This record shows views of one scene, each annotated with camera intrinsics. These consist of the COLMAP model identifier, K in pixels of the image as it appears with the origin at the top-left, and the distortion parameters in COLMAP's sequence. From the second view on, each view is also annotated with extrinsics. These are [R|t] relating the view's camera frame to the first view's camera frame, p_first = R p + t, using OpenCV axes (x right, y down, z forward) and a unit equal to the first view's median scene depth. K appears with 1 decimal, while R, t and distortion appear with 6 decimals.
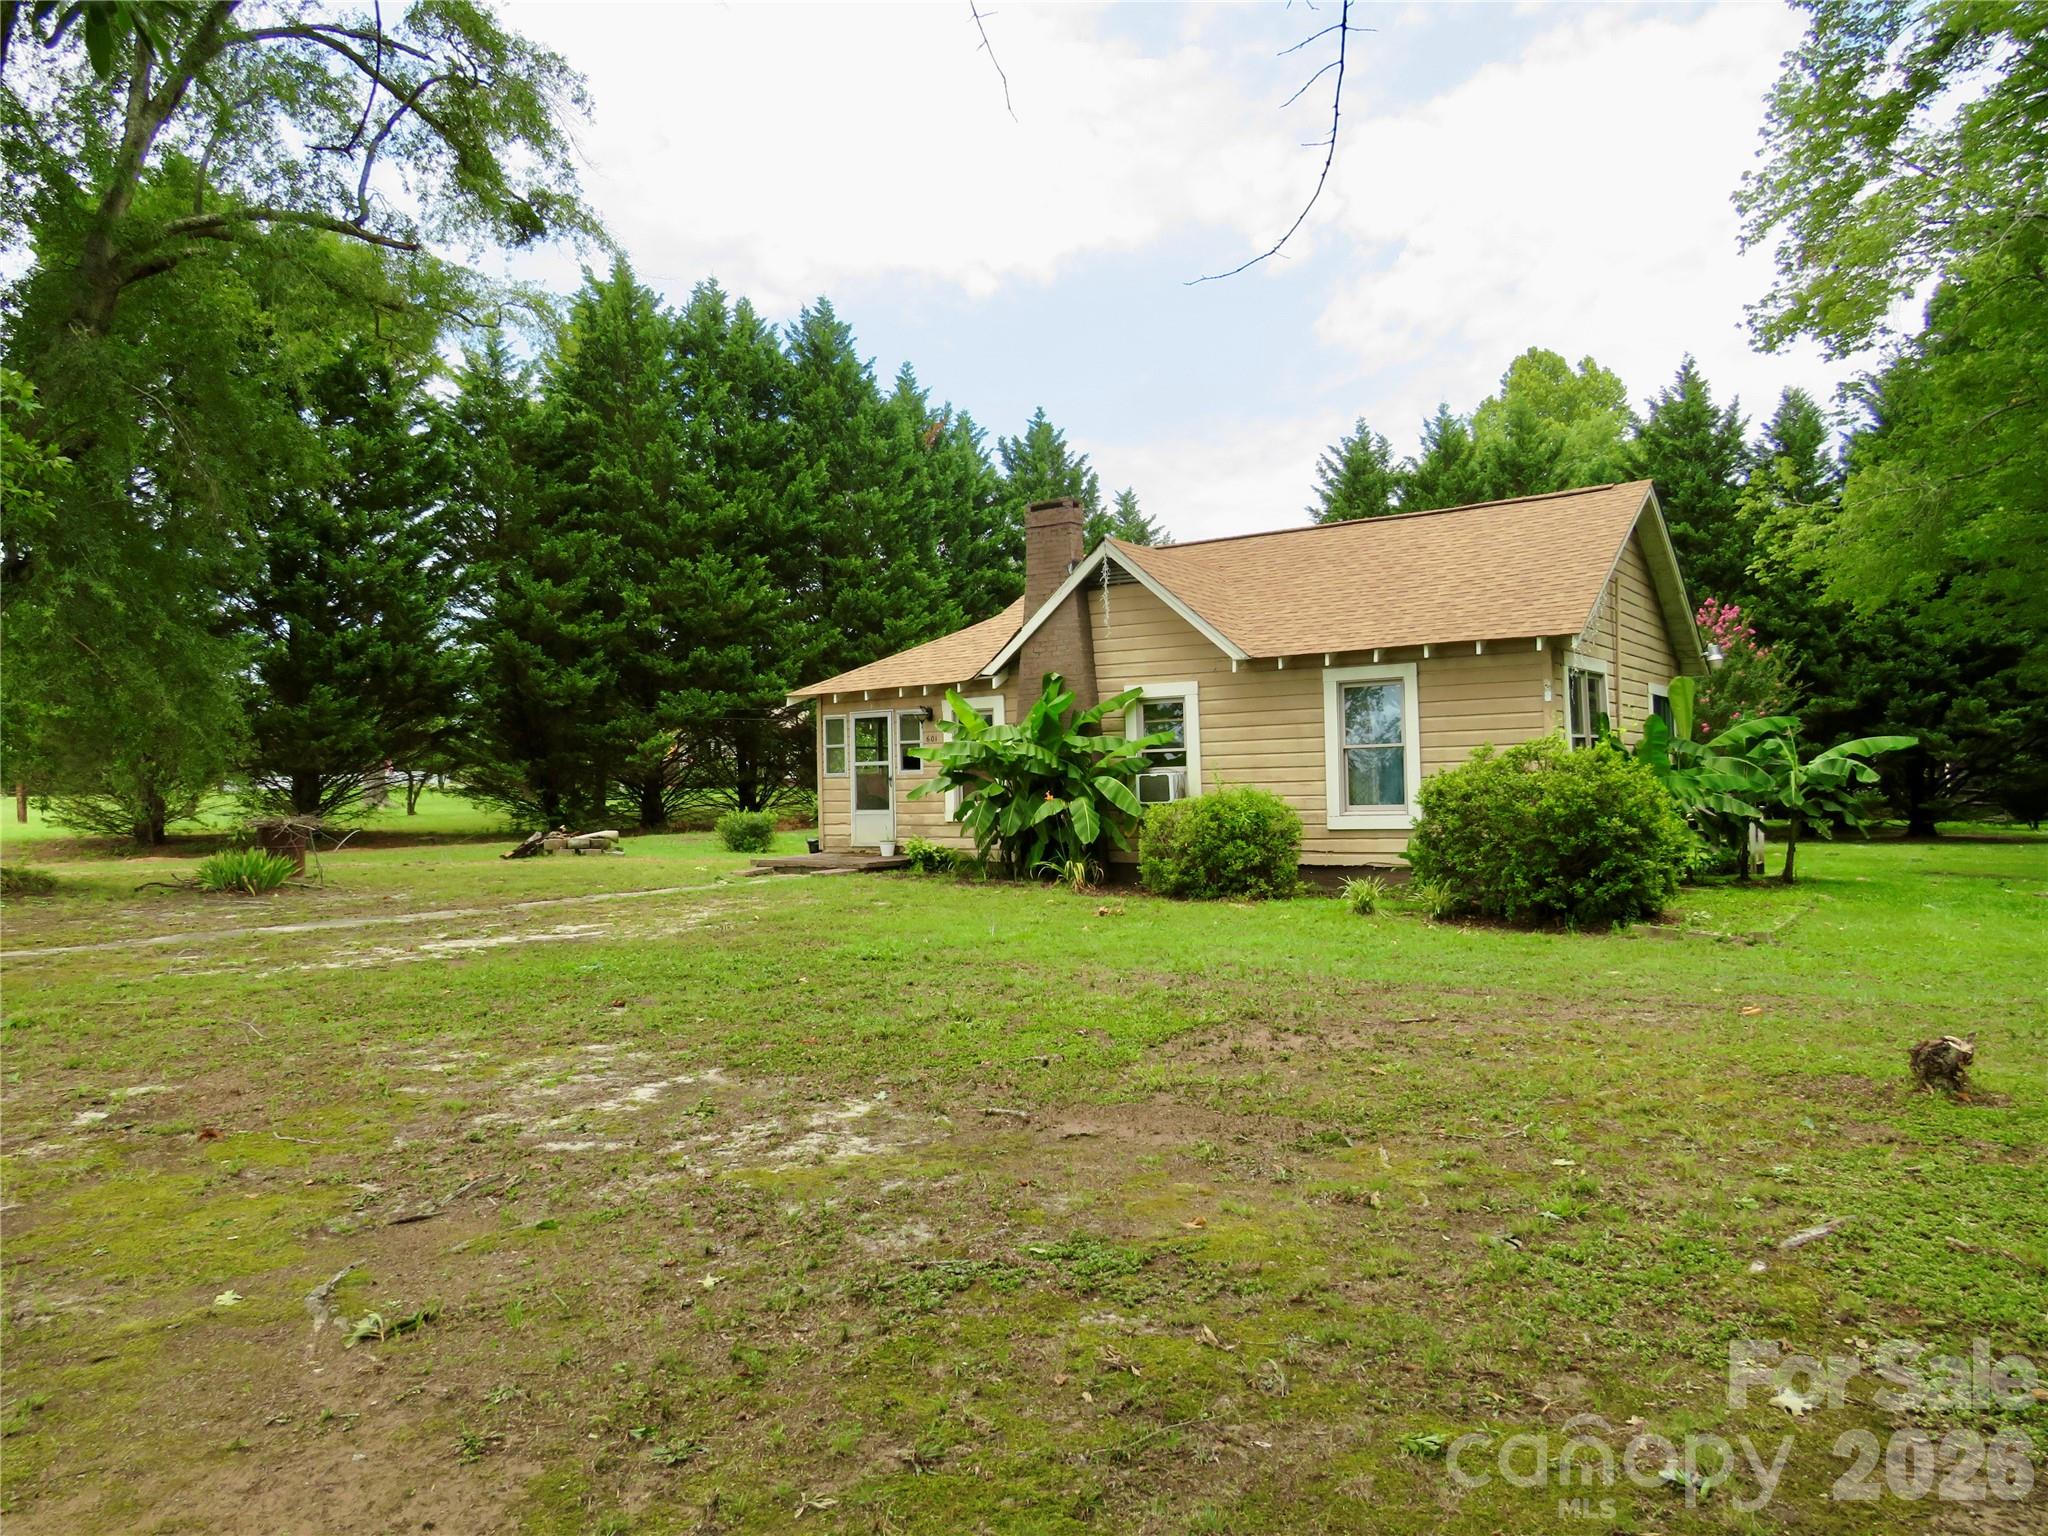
lens RADIAL K [[1469.9, 0, 1007.7], [0, 1469.9, 771.9], [0, 0, 1]] dist [-0.021806, 0.005724]
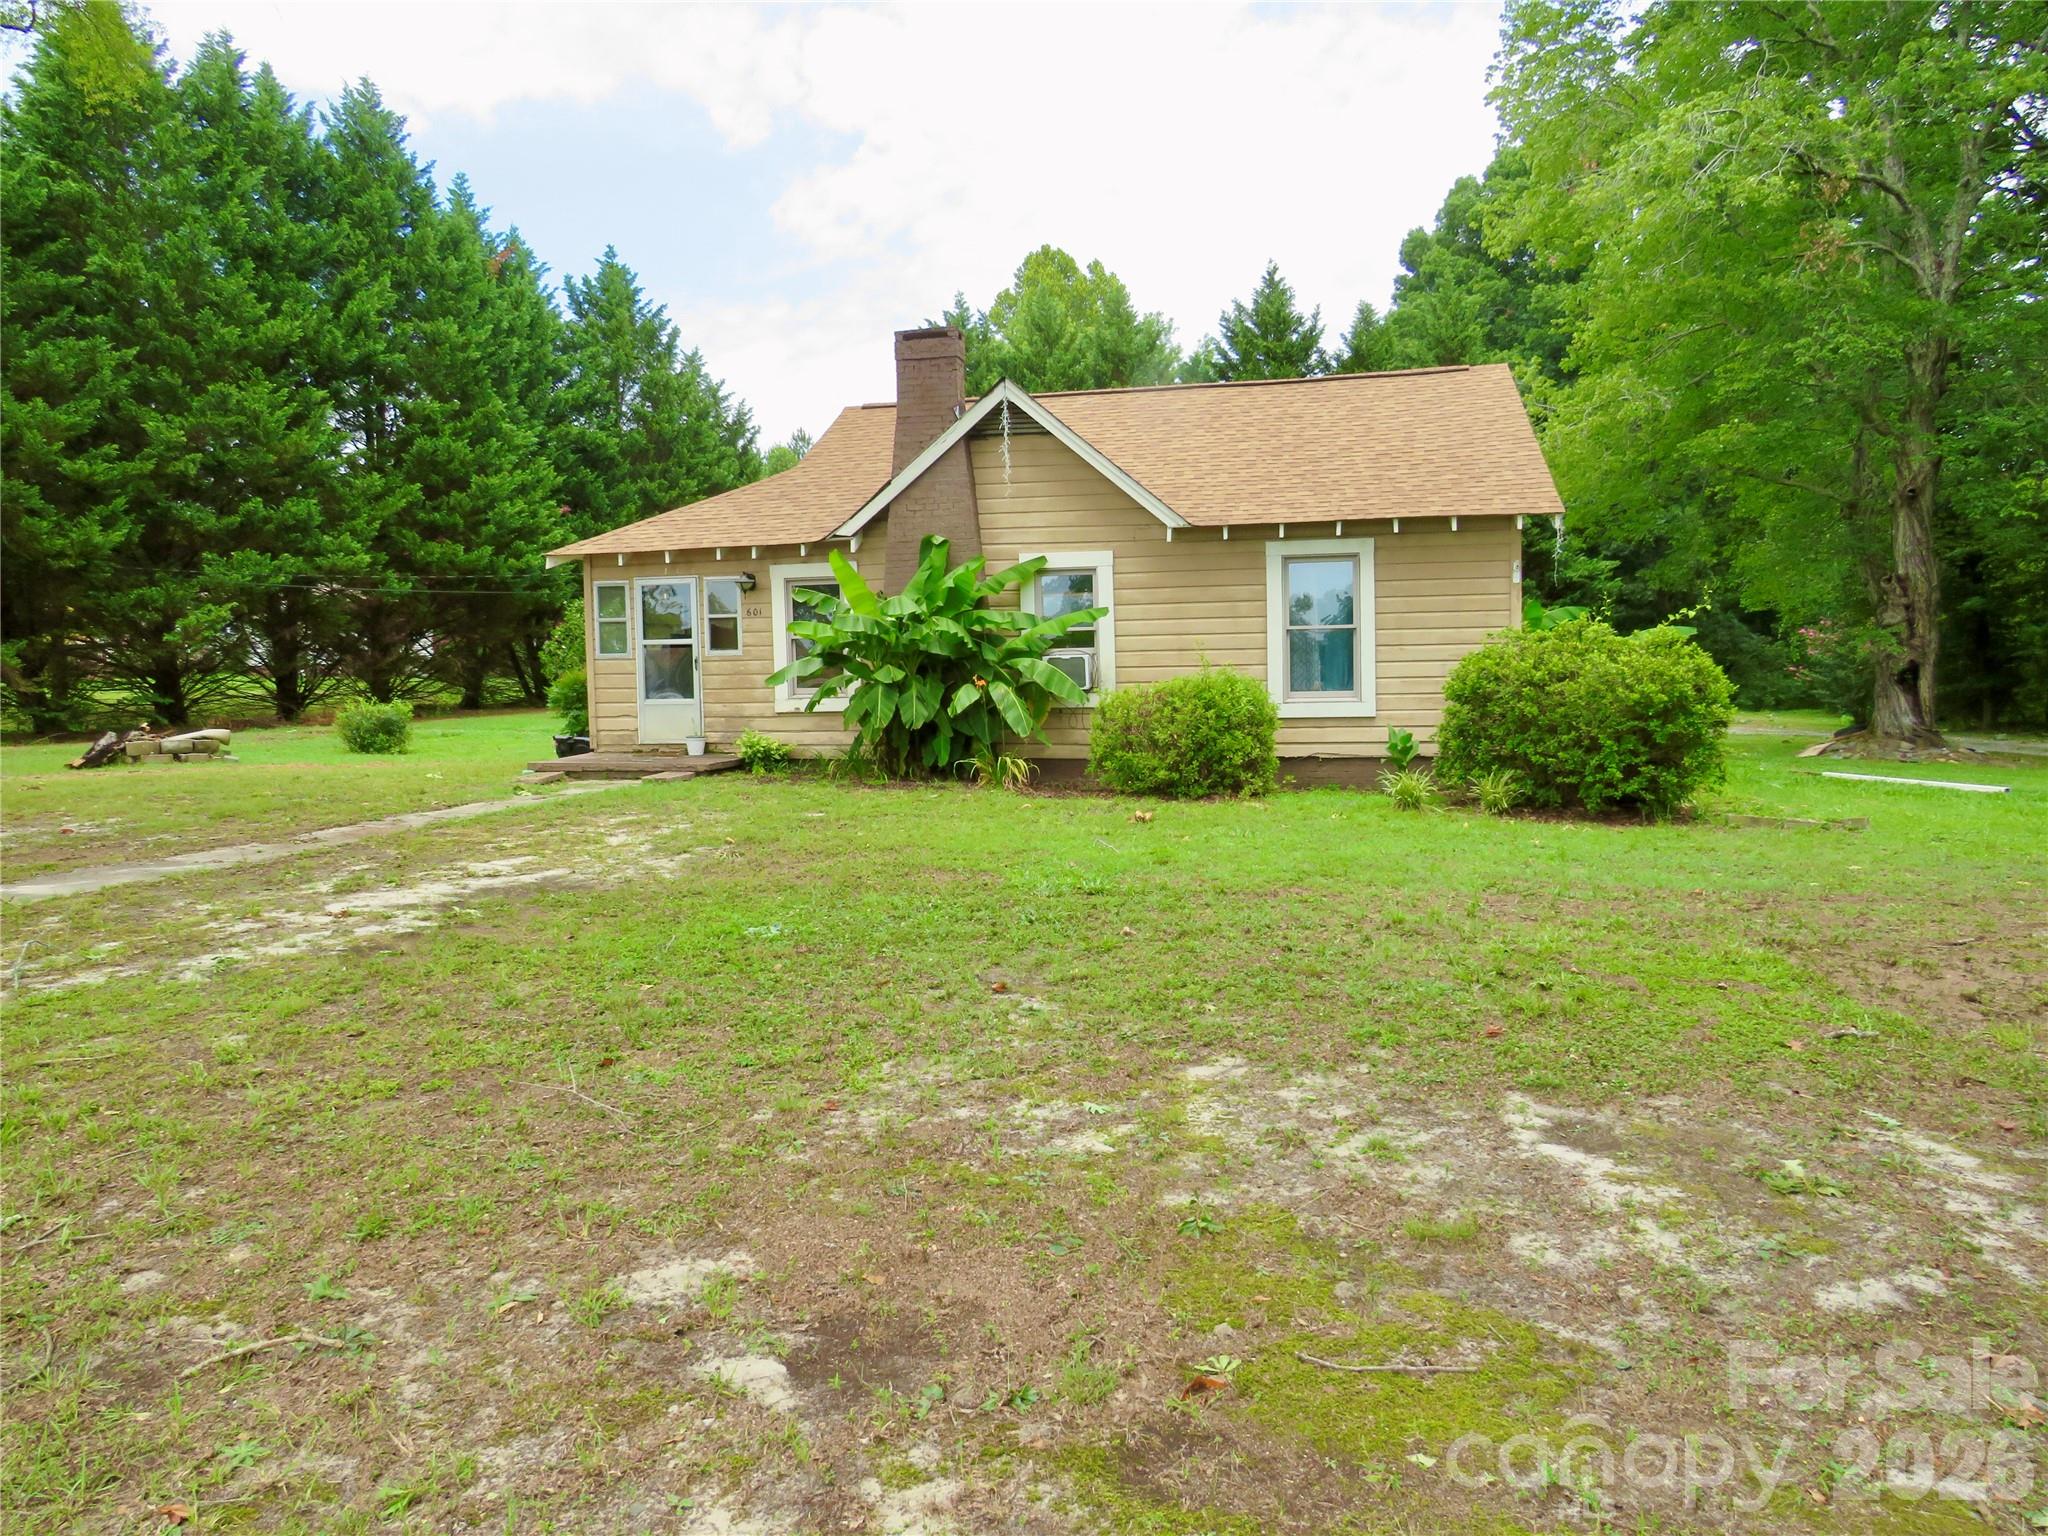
lens RADIAL K [[1467.1, 0, 1021.2], [0, 1467.1, 777.2], [0, 0, 1]] dist [-0.033496, 0.005629]
pose [[0.923752, -0.023850, 0.382248, -0.132838], [-0.006096, 0.997017, 0.076940, 0.003210], [-0.382943, -0.073404, 0.920851, 0.103387]]
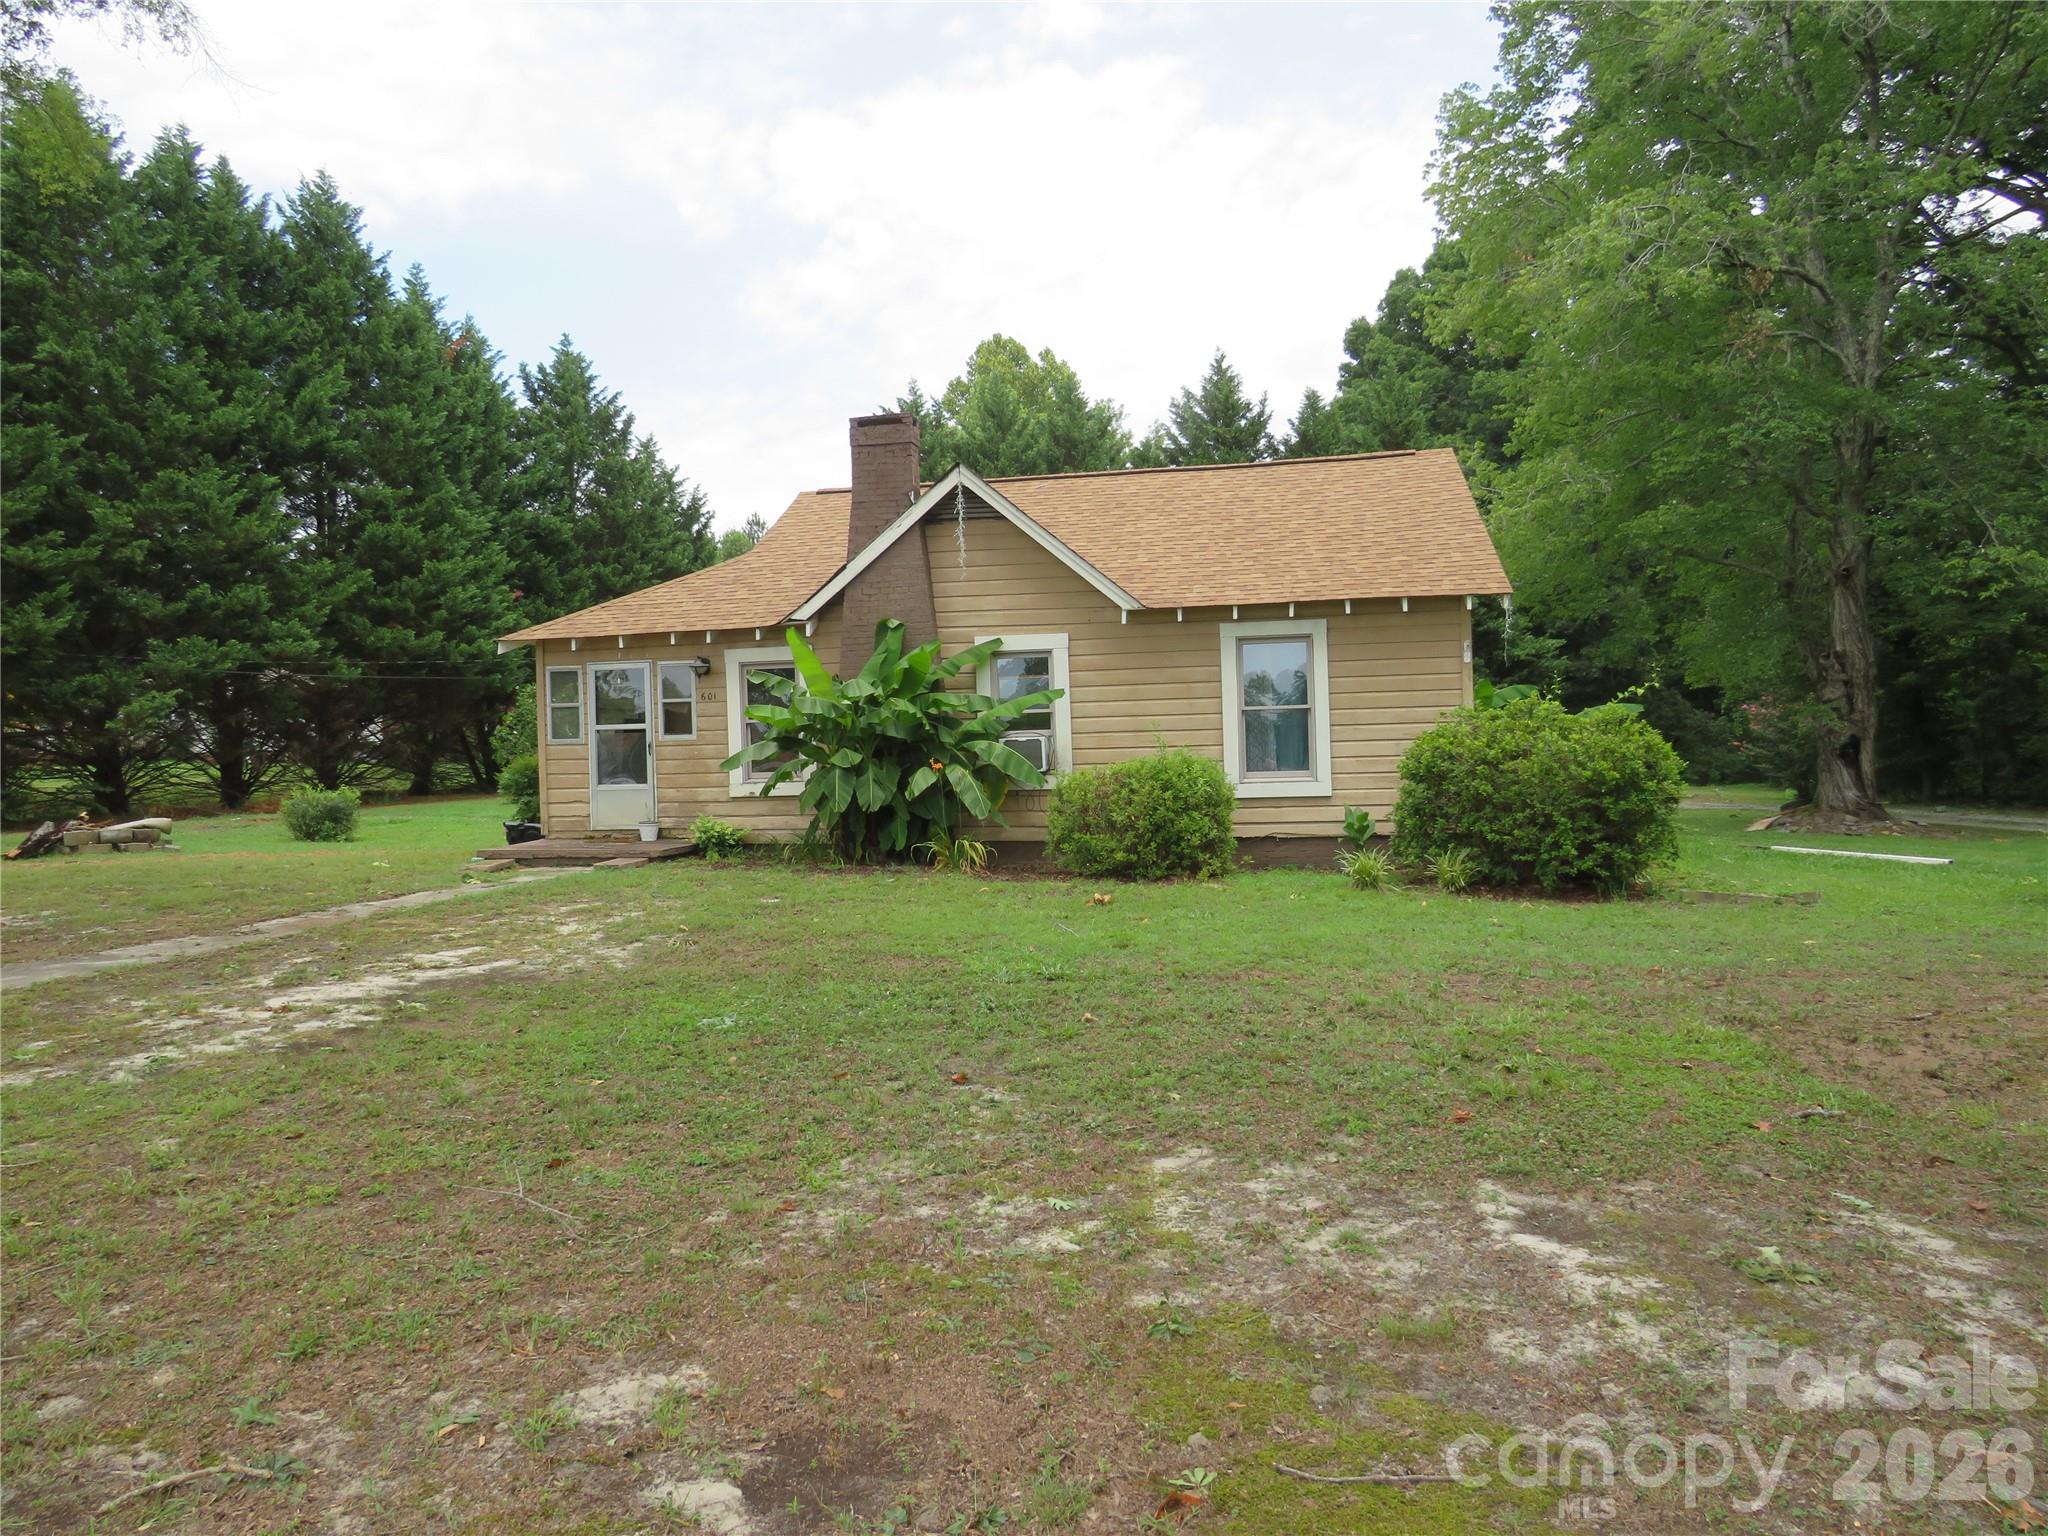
lens RADIAL K [[1467.0, 0, 1025.9], [0, 1467.0, 775.1], [0, 0, 1]] dist [-0.036276, 0.002109]
pose [[0.910374, -0.010106, 0.413663, -0.132356], [0.001712, 0.999785, 0.020657, 0.002665], [-0.413783, -0.018097, 0.910196, 0.105387]]
